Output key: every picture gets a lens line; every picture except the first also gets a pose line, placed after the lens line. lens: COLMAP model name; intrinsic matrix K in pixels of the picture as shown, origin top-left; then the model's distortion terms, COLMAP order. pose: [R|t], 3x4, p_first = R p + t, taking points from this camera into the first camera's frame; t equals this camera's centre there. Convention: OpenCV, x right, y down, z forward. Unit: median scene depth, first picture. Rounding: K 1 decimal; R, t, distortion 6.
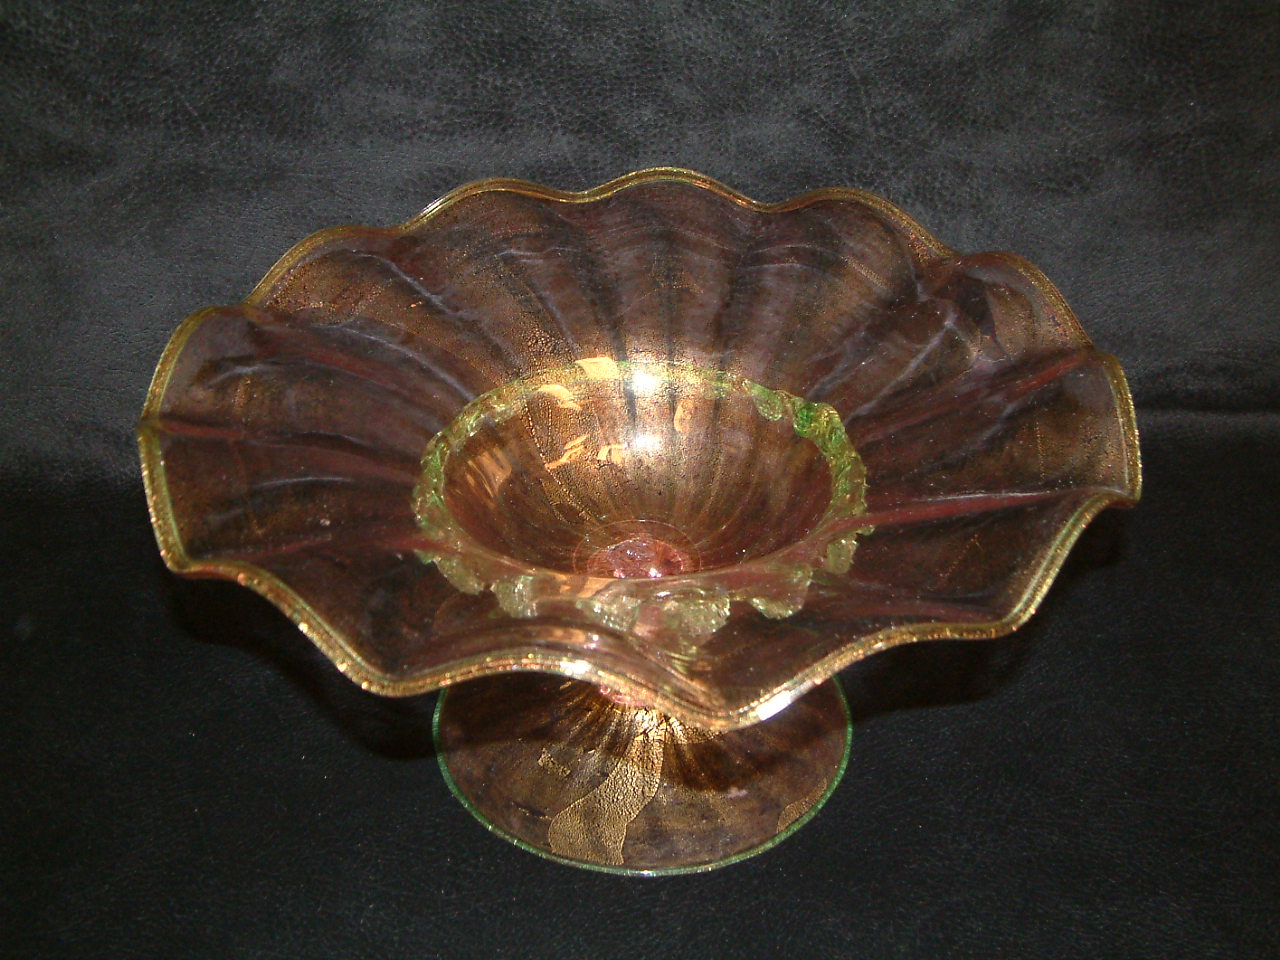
lens RADIAL K [[1477.2, 0, 609.8], [0, 1477.2, 514.6], [0, 0, 1]] dist [-0.223581, 0.280975]
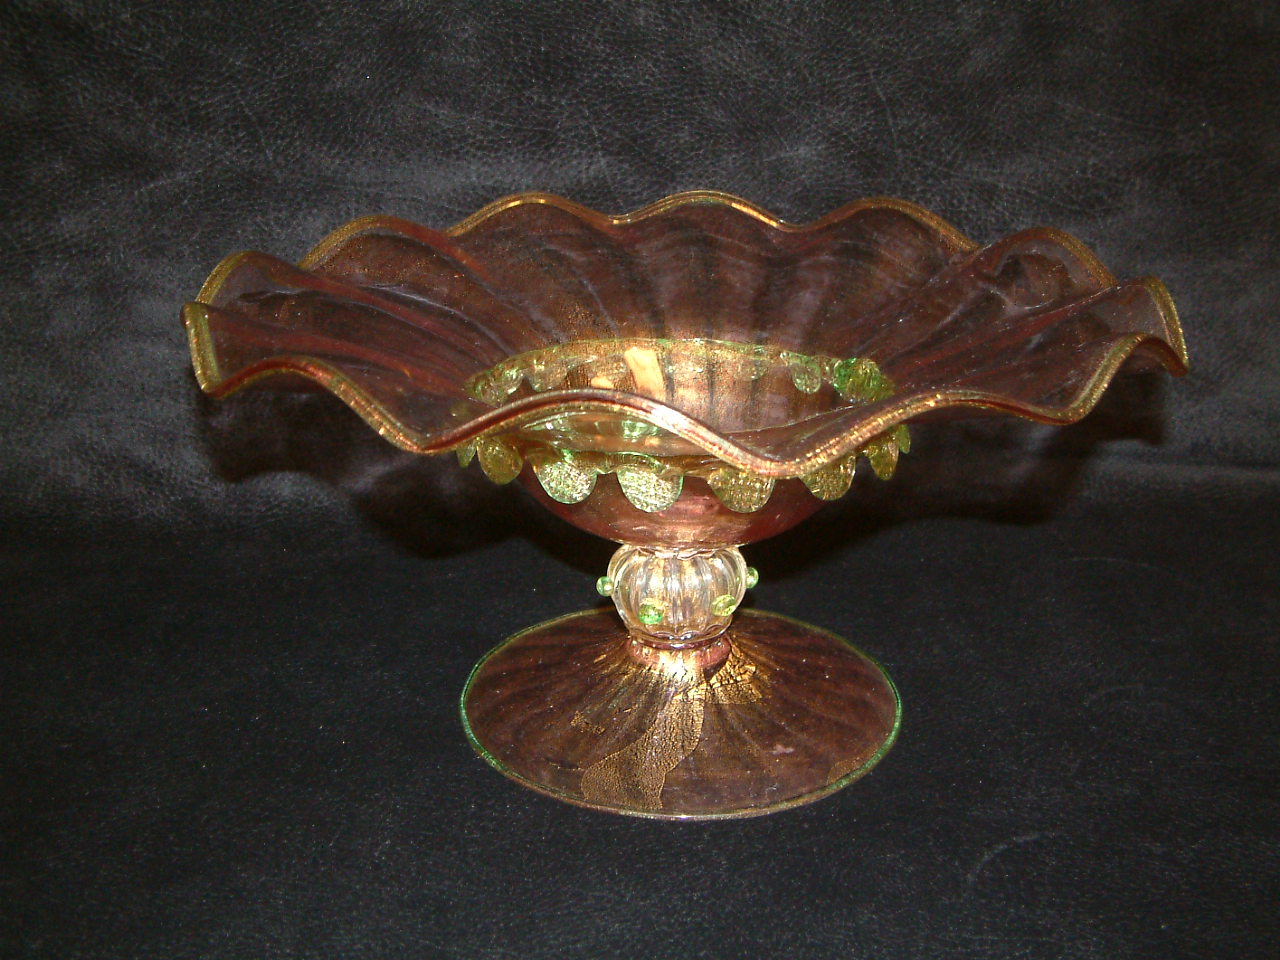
lens RADIAL K [[1477.2, 0, 609.8], [0, 1477.2, 514.6], [0, 0, 1]] dist [-0.223581, 0.280975]
pose [[0.999874, 0.009191, -0.012952, -0.012037], [-0.012040, 0.970489, -0.240846, 0.250533], [0.010356, 0.240971, 0.970477, 0.049155]]
